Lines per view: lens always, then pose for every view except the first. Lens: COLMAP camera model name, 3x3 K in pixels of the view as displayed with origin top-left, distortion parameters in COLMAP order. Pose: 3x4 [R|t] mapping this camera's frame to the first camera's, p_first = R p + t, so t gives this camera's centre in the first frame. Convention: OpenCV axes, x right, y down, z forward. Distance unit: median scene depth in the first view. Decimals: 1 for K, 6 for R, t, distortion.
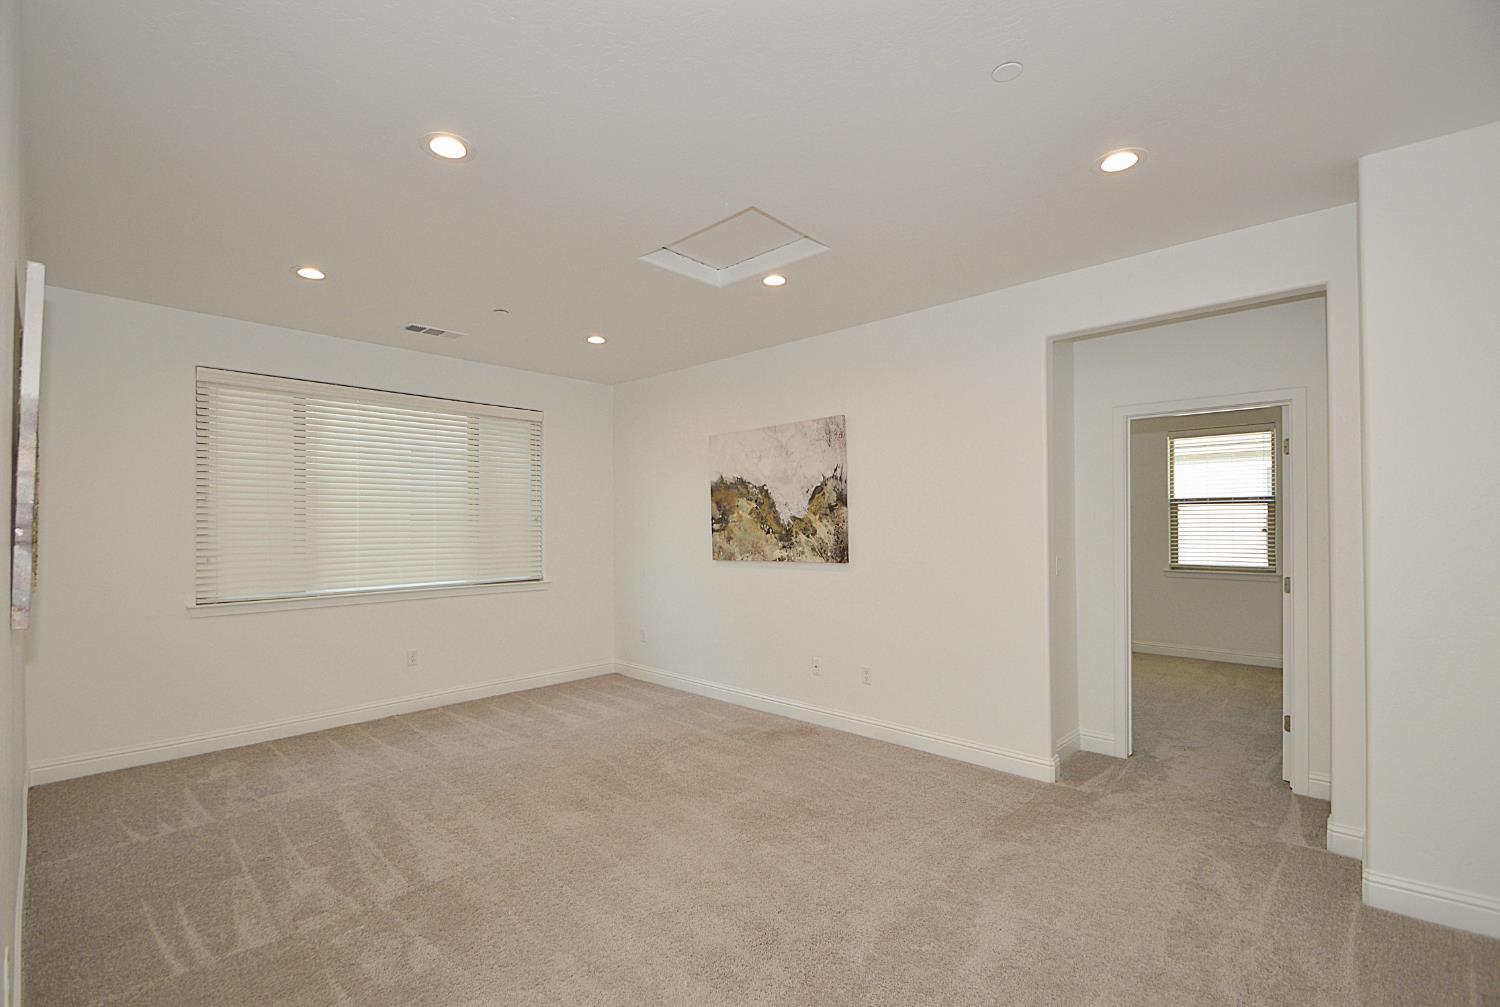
lens RADIAL K [[634.2, 0, 750.0], [0, 634.2, 503.5], [0, 0, 1]] dist [-0.000685, -0.000096]
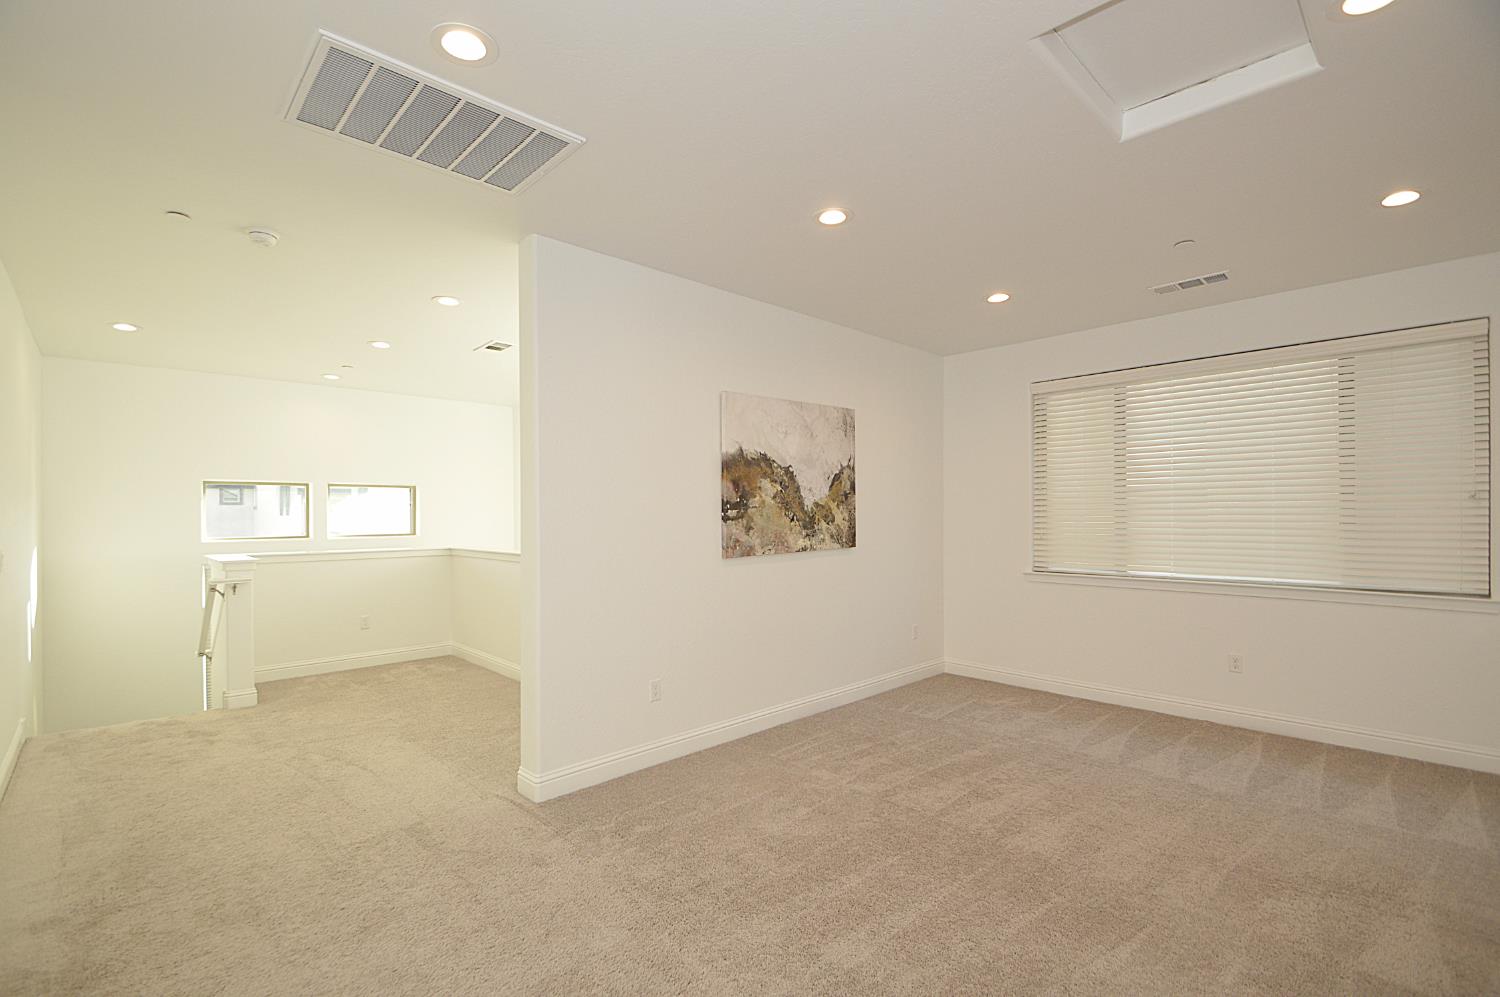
lens RADIAL K [[655.6, 0, 735.8], [0, 655.6, 513.9], [0, 0, 1]] dist [0.001729, -0.000043]
pose [[-0.025468, 0.006525, -0.999654, 0.940482], [0.037157, 0.999294, 0.005576, 0.031025], [0.998985, -0.037002, -0.025693, 0.921779]]
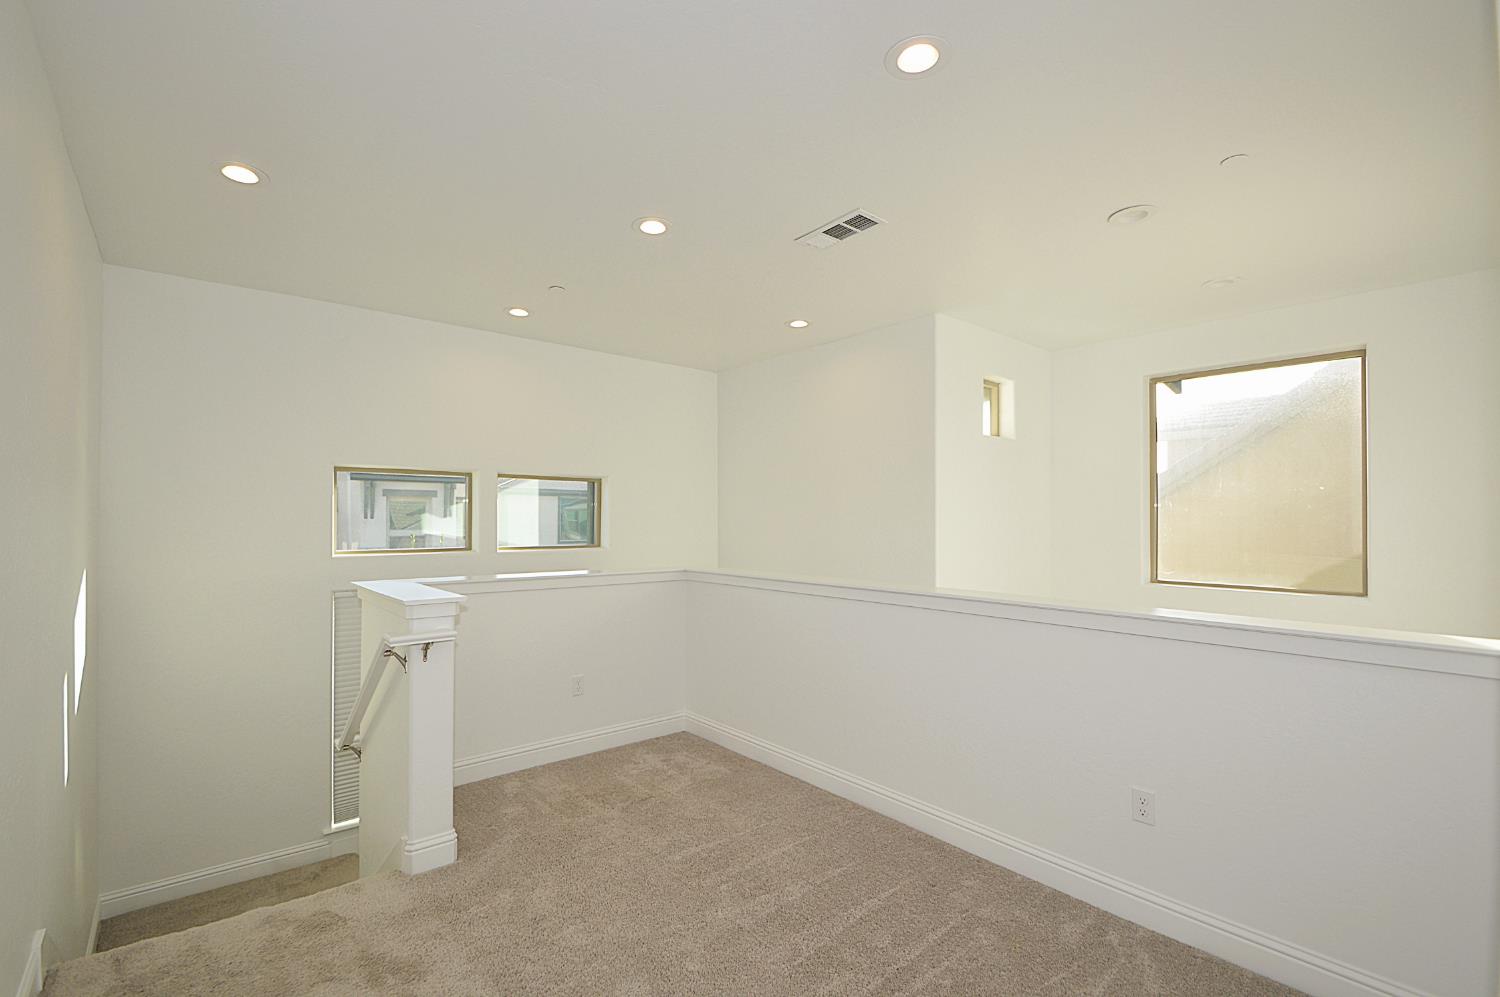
lens RADIAL K [[655.6, 0, 735.8], [0, 655.6, 513.9], [0, 0, 1]] dist [0.001729, -0.000043]
pose [[-0.092840, -0.004275, -0.995672, 0.793197], [0.029910, 0.999528, -0.007080, 0.027400], [0.995232, -0.030438, -0.092669, 0.767546]]
